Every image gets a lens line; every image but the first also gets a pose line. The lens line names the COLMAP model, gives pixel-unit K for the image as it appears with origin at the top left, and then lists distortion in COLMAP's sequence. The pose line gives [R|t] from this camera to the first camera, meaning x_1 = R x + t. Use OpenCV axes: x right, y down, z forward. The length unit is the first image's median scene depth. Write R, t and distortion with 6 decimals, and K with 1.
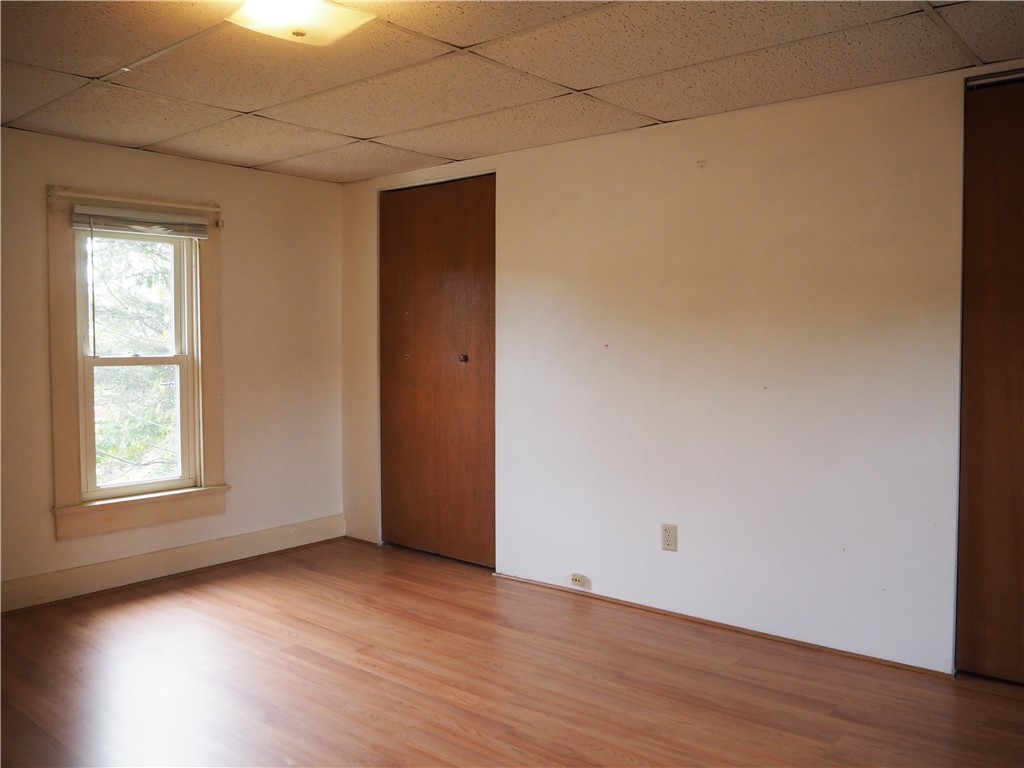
lens RADIAL K [[850.9, 0, 512.0], [0, 850.9, 384.0], [0, 0, 1]] dist [-0.001599, -0.000860]
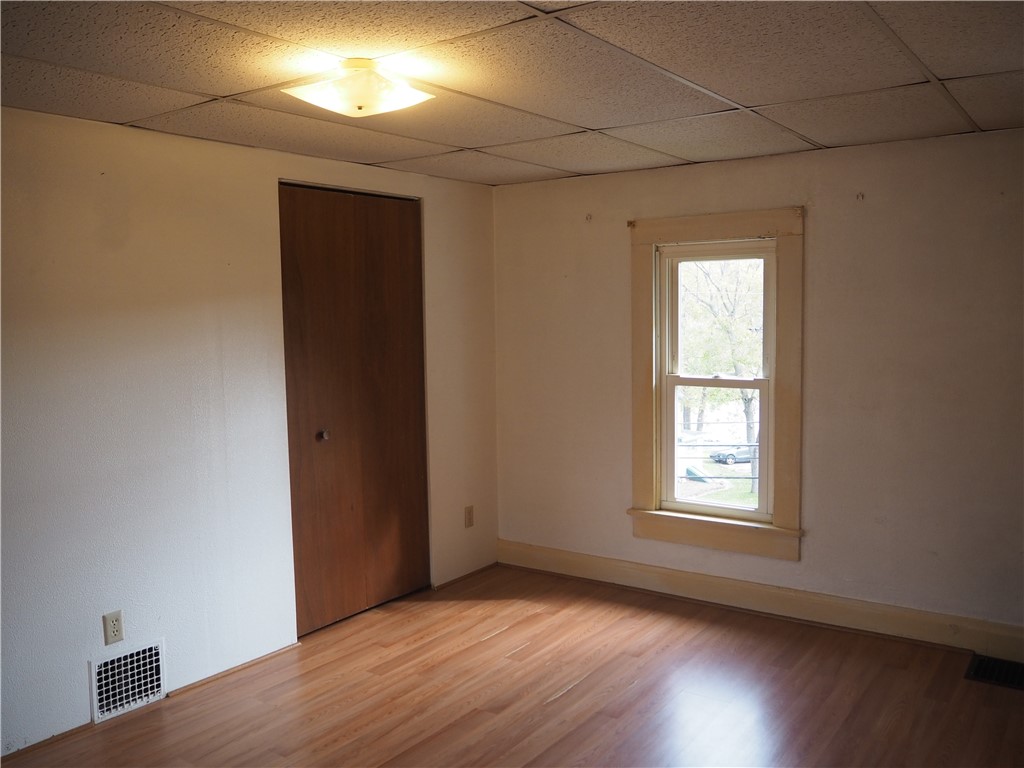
lens RADIAL K [[845.5, 0, 512.6], [0, 845.5, 394.3], [0, 0, 1]] dist [-0.054242, -0.001633]
pose [[0.097520, 0.090434, -0.991116, 0.518594], [-0.049711, 0.995063, 0.085903, -0.087675], [0.993991, 0.040892, 0.101534, 0.675602]]
